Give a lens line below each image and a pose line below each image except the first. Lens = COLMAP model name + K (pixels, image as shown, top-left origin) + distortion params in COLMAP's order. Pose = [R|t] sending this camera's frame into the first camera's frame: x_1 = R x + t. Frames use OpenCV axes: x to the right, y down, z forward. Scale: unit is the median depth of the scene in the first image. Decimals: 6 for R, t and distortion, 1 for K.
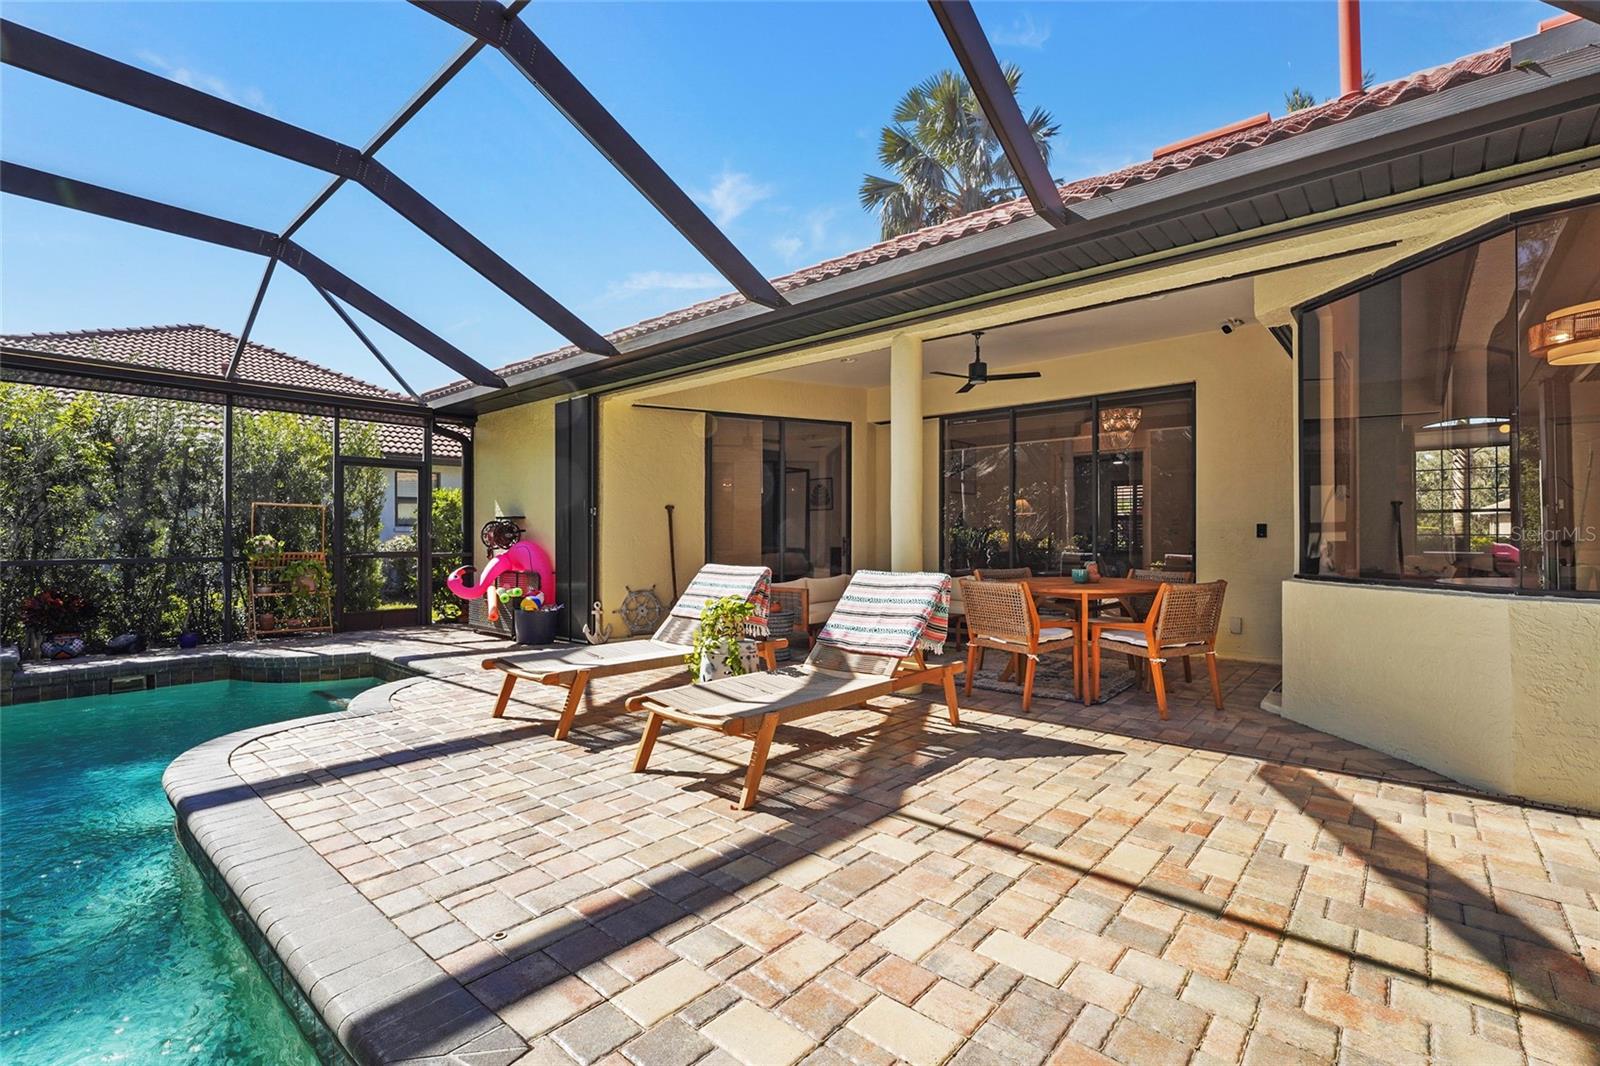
lens RADIAL K [[710.8, 0, 800.6], [0, 710.8, 535.0], [0, 0, 1]] dist [-0.000037, -0.000076]
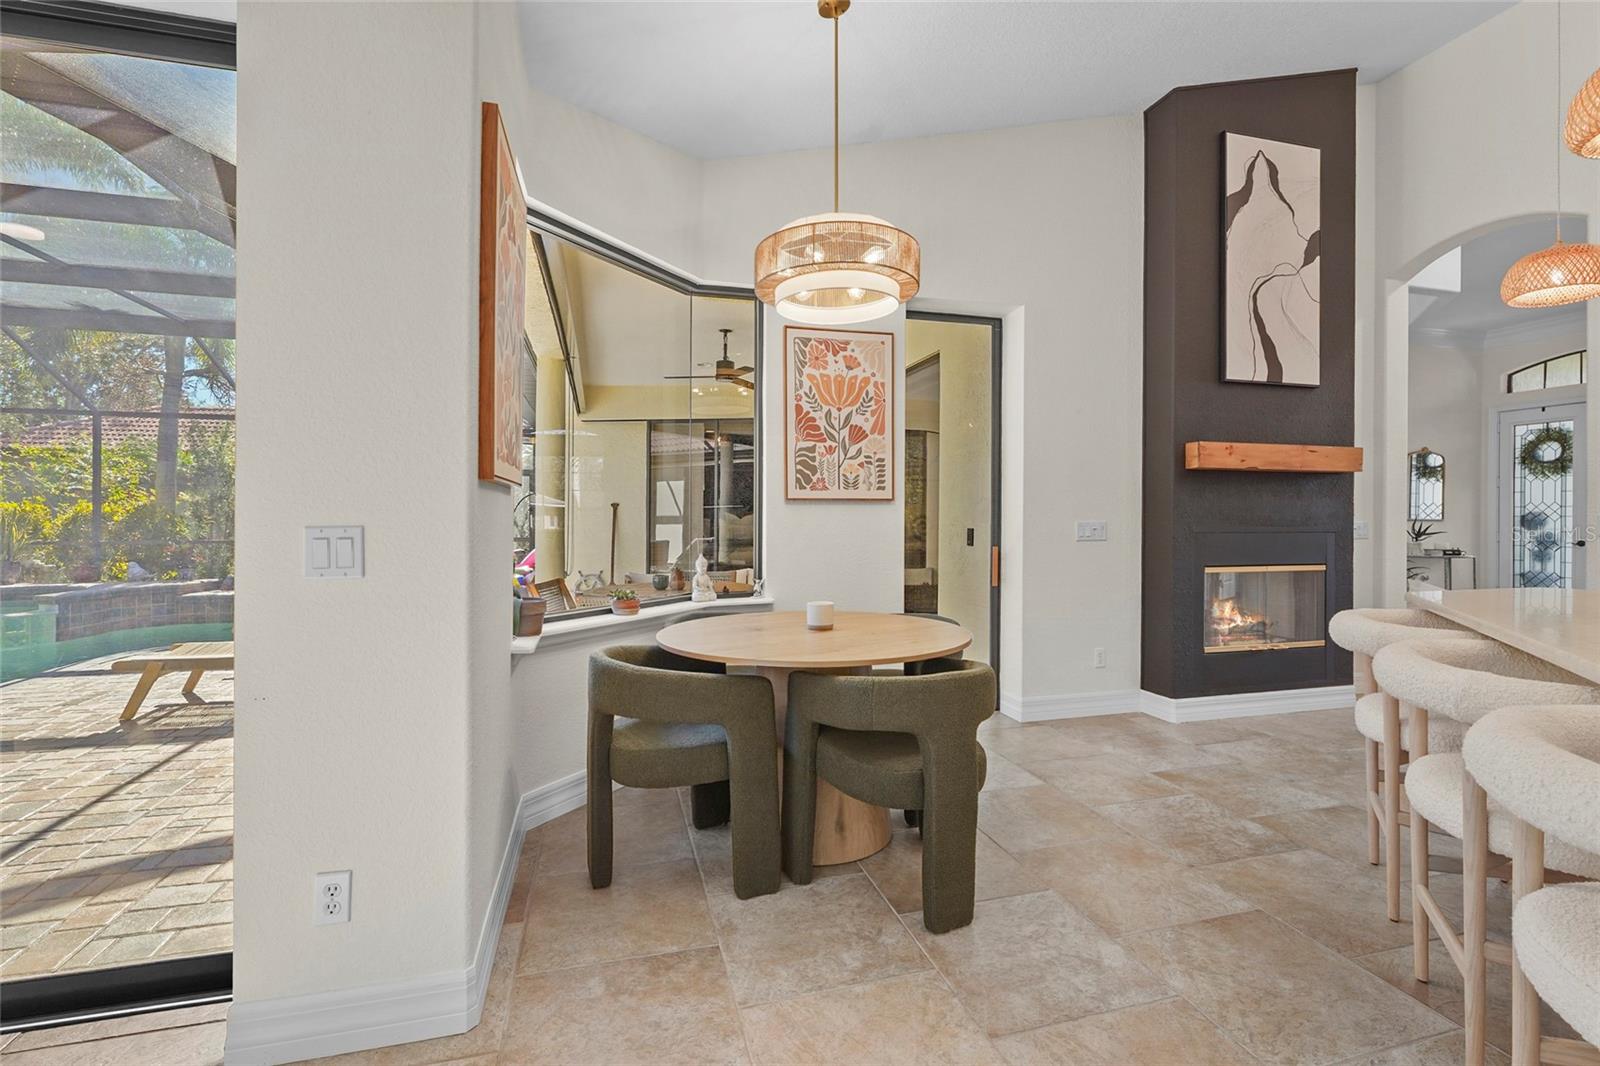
lens RADIAL K [[710.8, 0, 799.1], [0, 710.8, 517.1], [0, 0, 1]] dist [-0.000037, -0.000076]
pose [[0.832616, 0.003649, -0.553839, 1.110408], [-0.002362, 0.999993, 0.003037, -0.035284], [0.553846, -0.001220, 0.832618, 0.296204]]
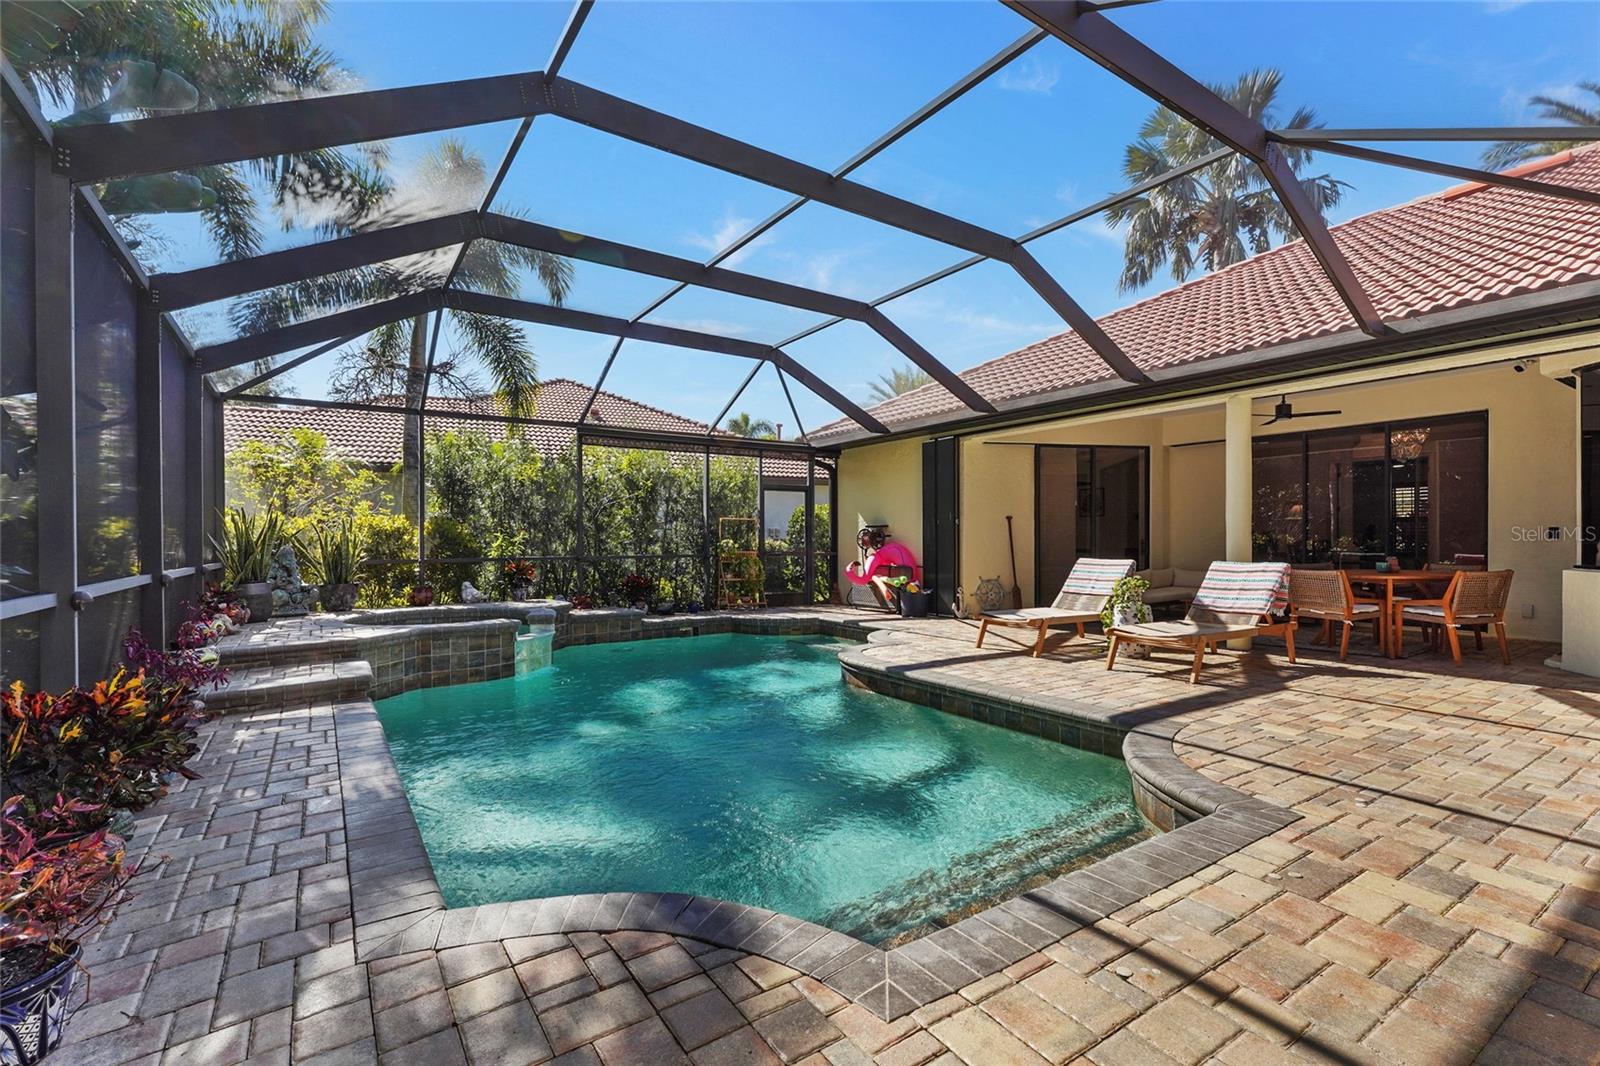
lens RADIAL K [[710.8, 0, 805.5], [0, 710.8, 548.3], [0, 0, 1]] dist [-0.000037, -0.000076]
pose [[0.966317, -0.000641, -0.257352, -0.323940], [0.004112, 0.999908, 0.012948, -0.000396], [0.257320, -0.013570, 0.966231, -0.594610]]
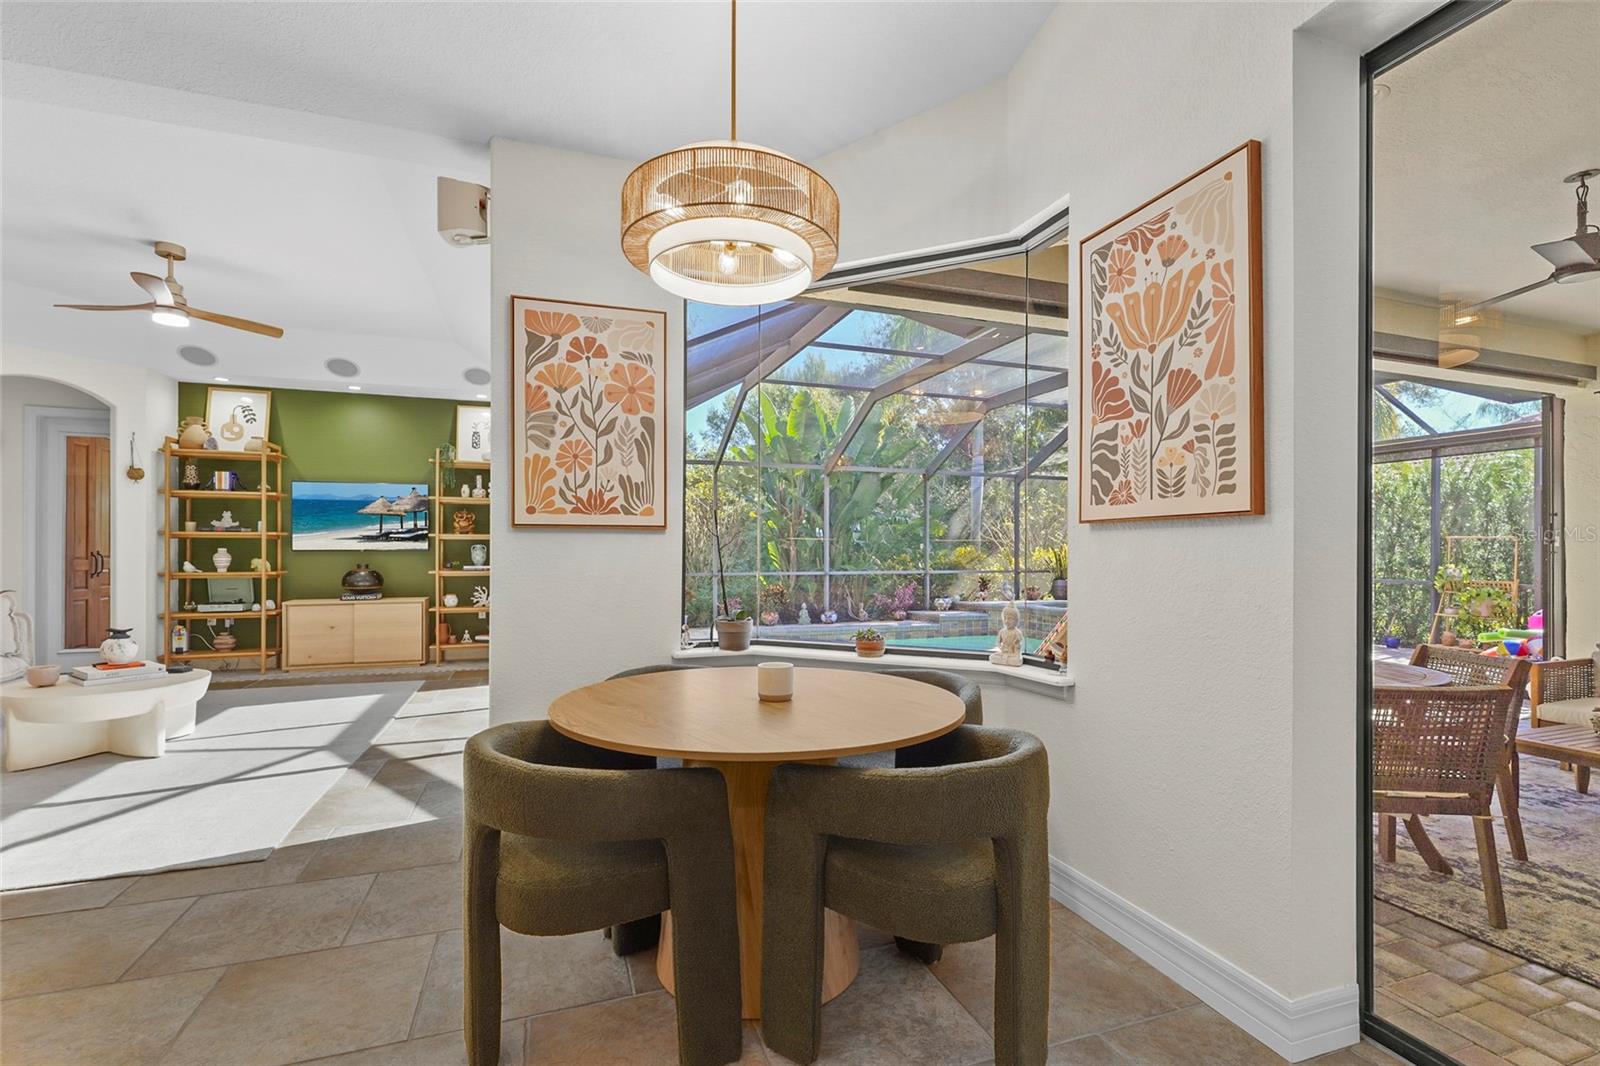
lens RADIAL K [[710.8, 0, 801.5], [0, 710.8, 544.5], [0, 0, 1]] dist [-0.000037, -0.000076]
pose [[-0.490874, -0.007203, -0.871201, 1.172519], [0.000054, 0.999966, -0.008298, -0.033859], [0.871231, -0.004120, -0.490857, 0.964911]]
